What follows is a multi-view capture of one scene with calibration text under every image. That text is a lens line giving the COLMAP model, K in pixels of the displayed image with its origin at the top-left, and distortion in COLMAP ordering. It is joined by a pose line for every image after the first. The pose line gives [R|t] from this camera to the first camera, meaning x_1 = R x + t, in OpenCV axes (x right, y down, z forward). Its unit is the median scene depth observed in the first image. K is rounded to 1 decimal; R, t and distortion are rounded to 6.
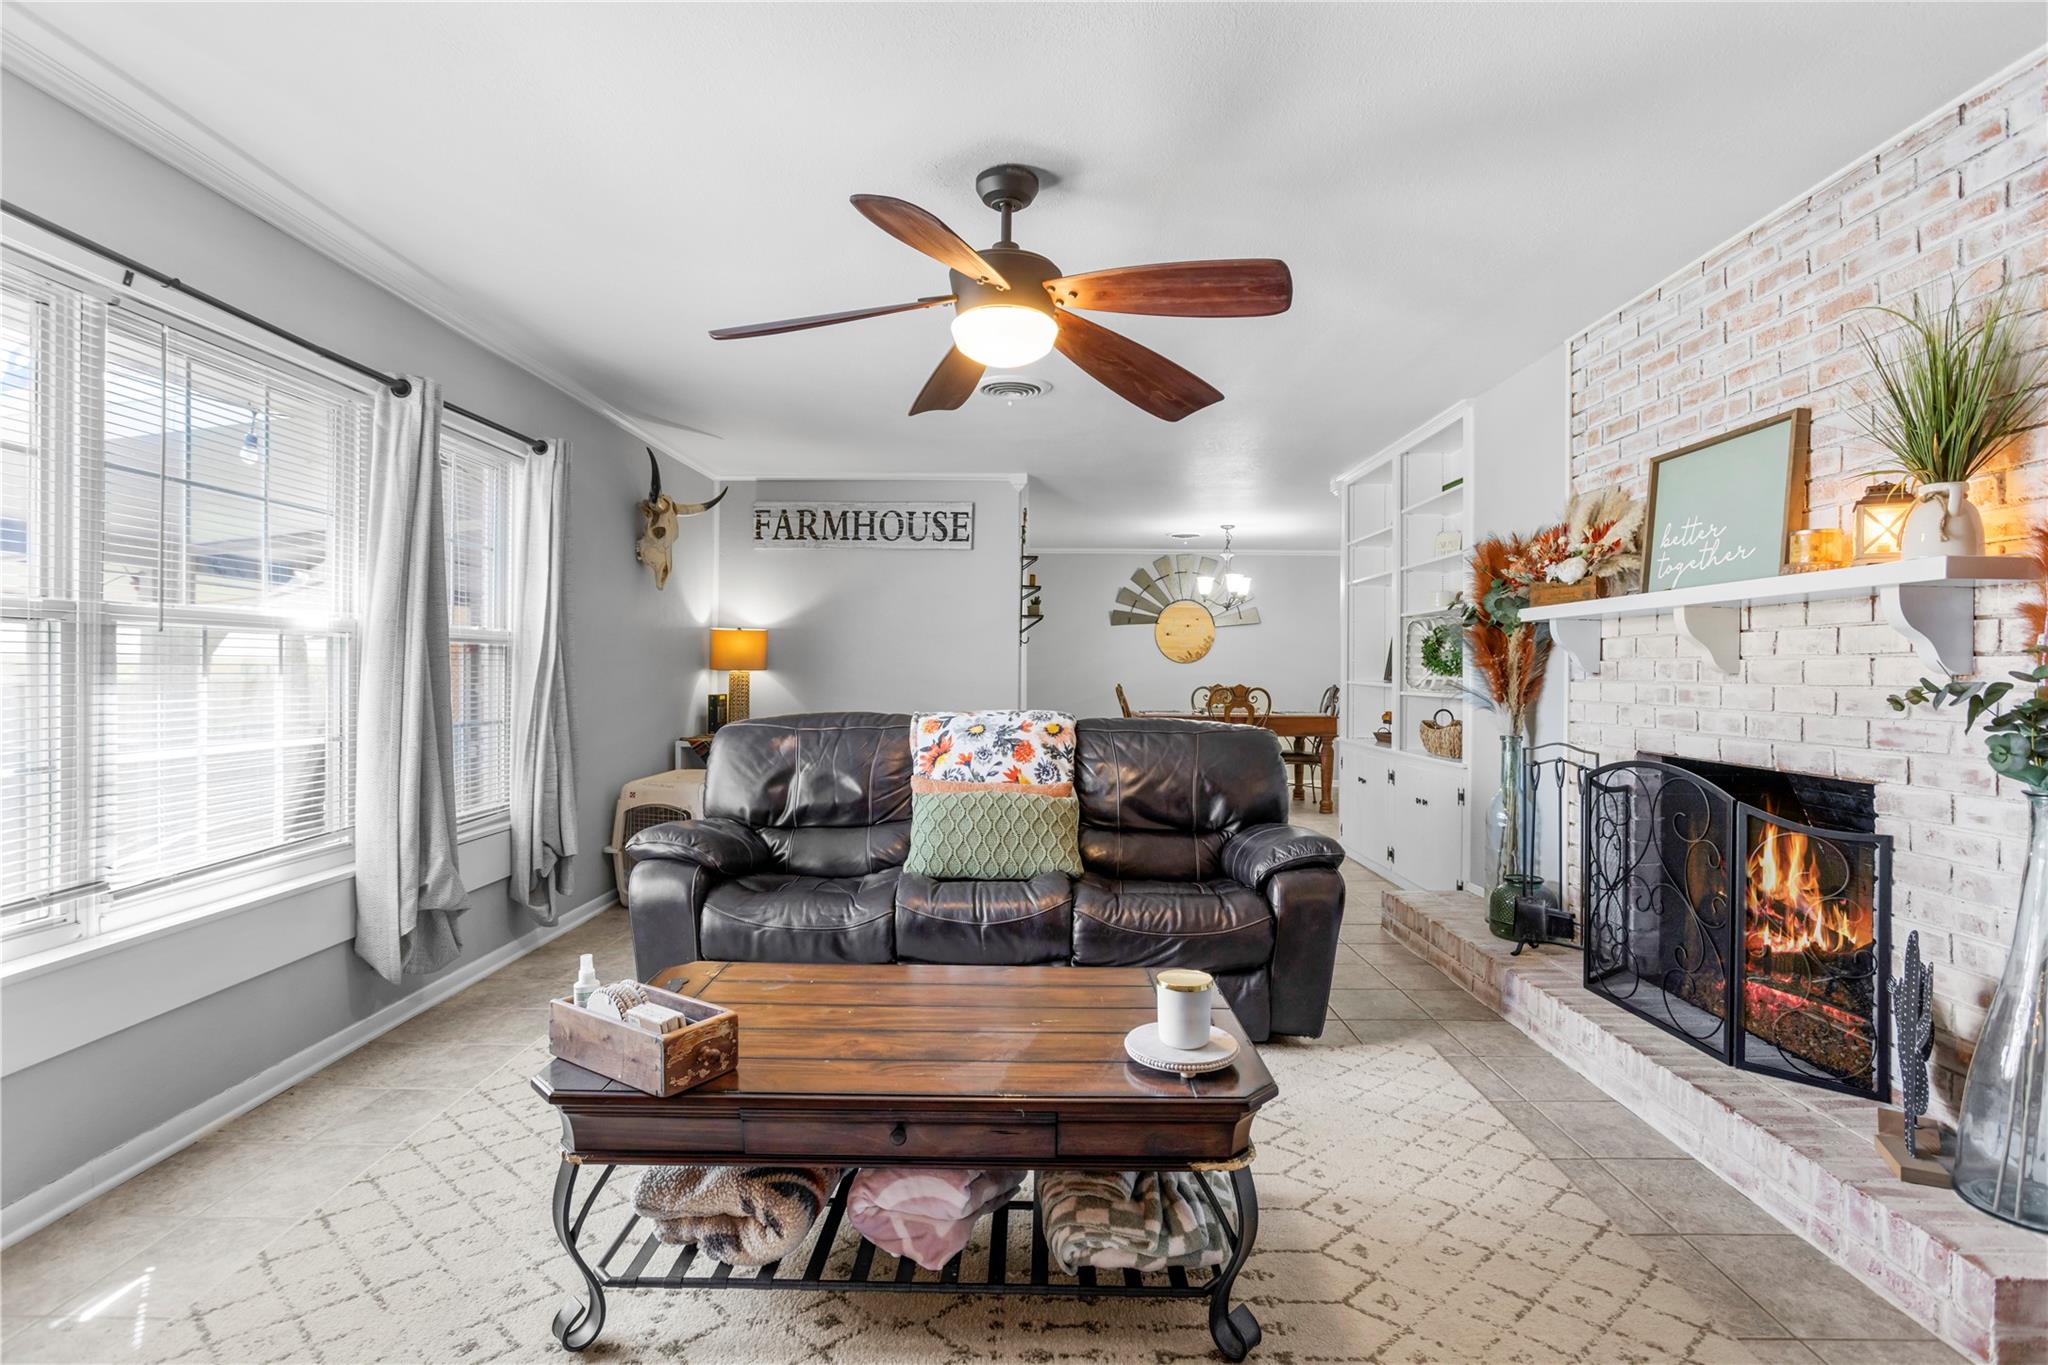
lens RADIAL K [[986.8, 0, 1017.8], [0, 986.8, 669.1], [0, 0, 1]] dist [-0.018376, 0.002263]
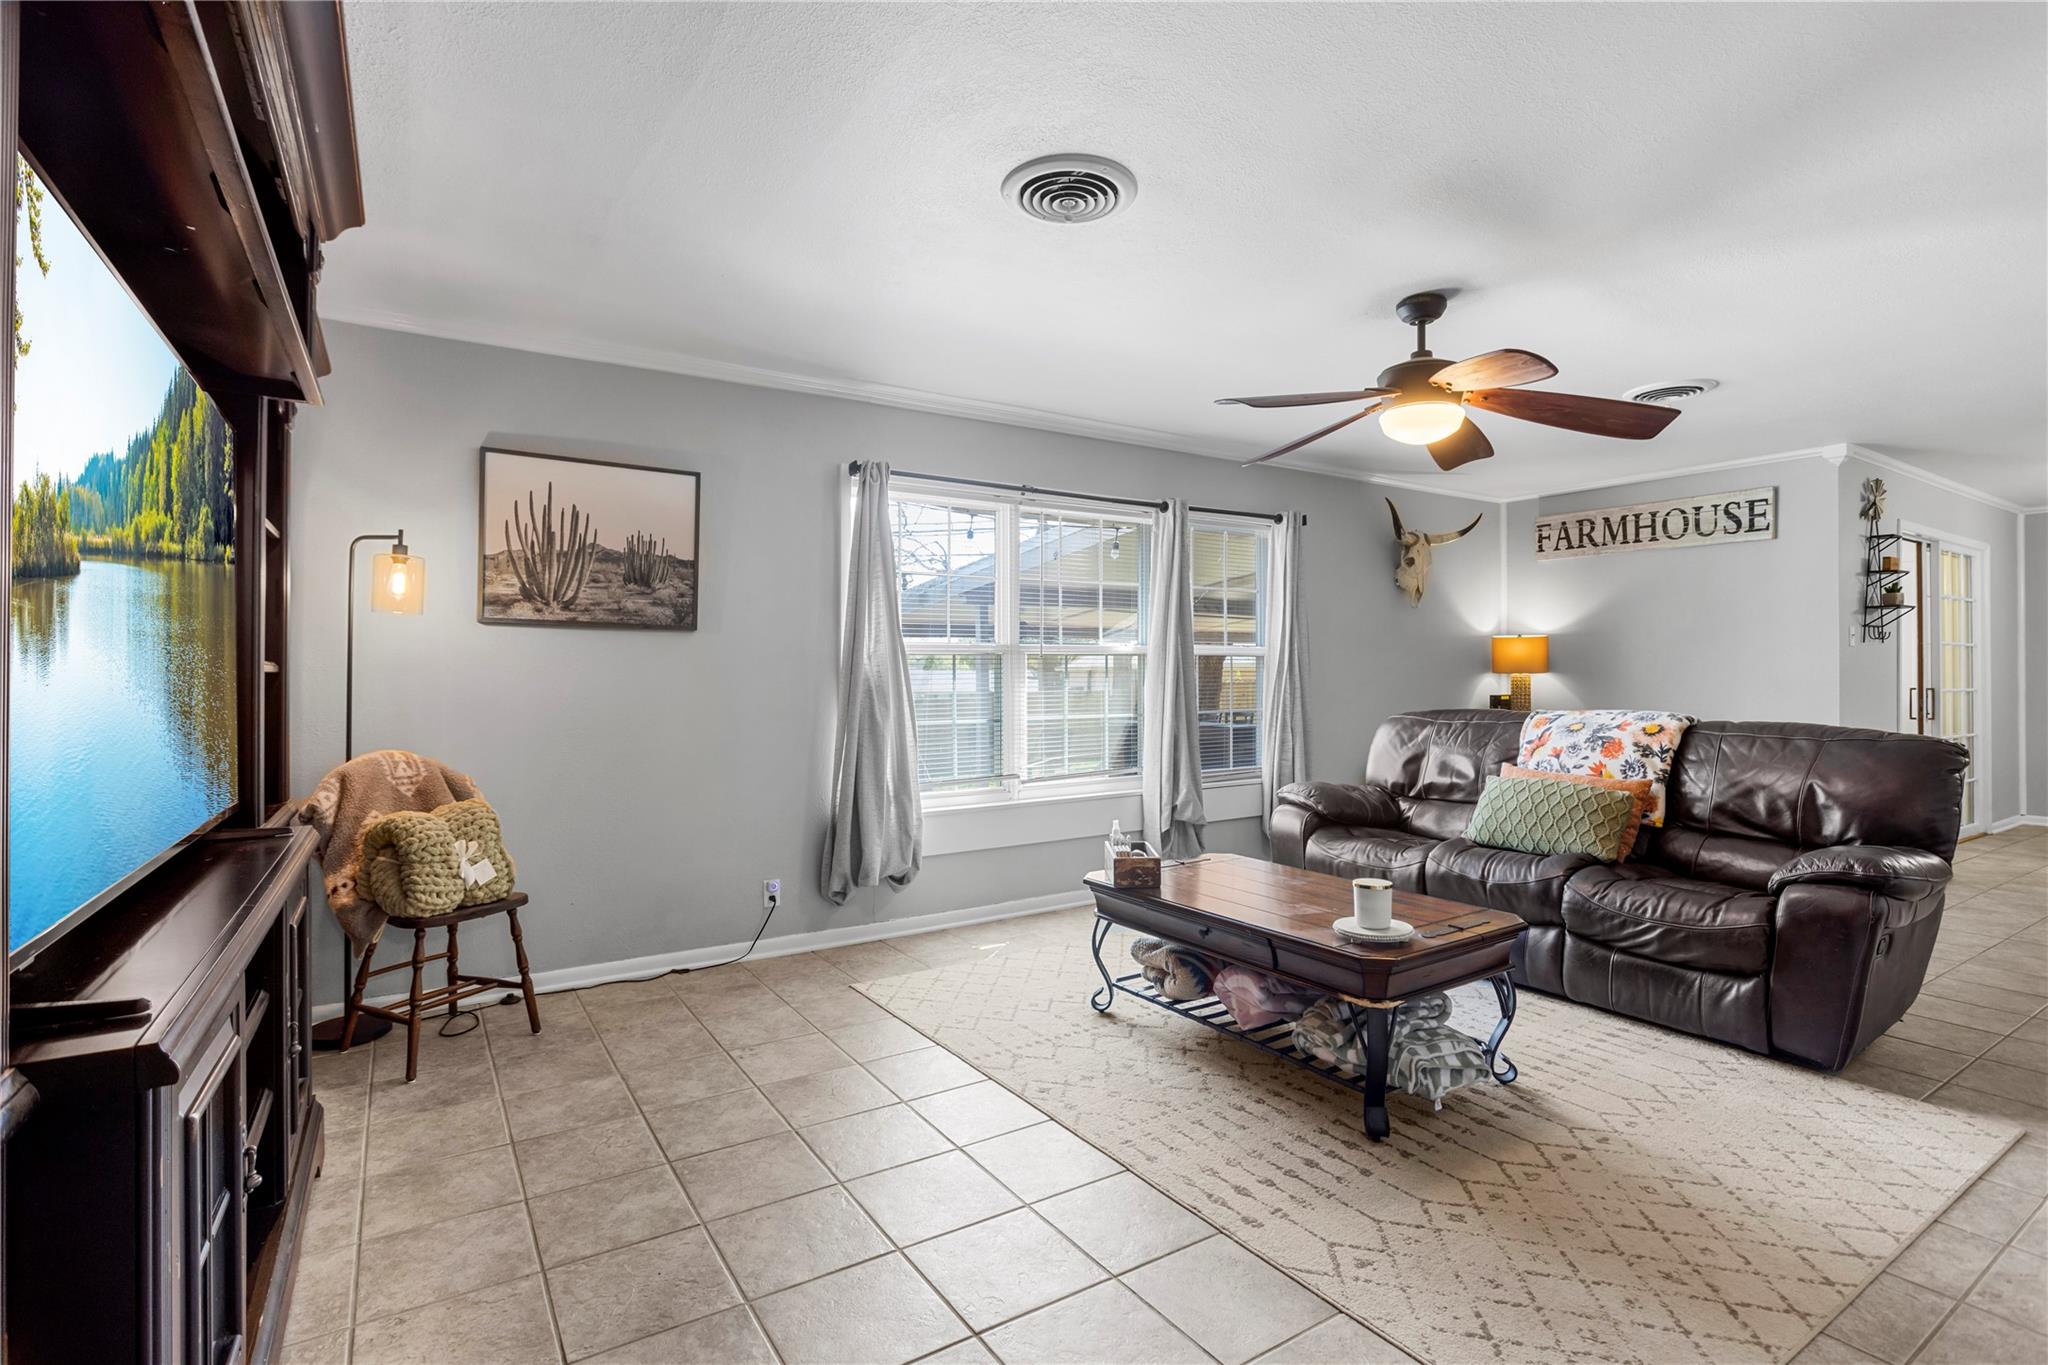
lens RADIAL K [[986.8, 0, 1029.6], [0, 986.8, 670.6], [0, 0, 1]] dist [-0.018376, 0.002263]
pose [[0.564207, -0.007182, -0.825602, 0.520334], [0.005768, 0.999972, -0.004756, 0.000288], [0.825613, -0.002079, 0.564232, -0.120155]]
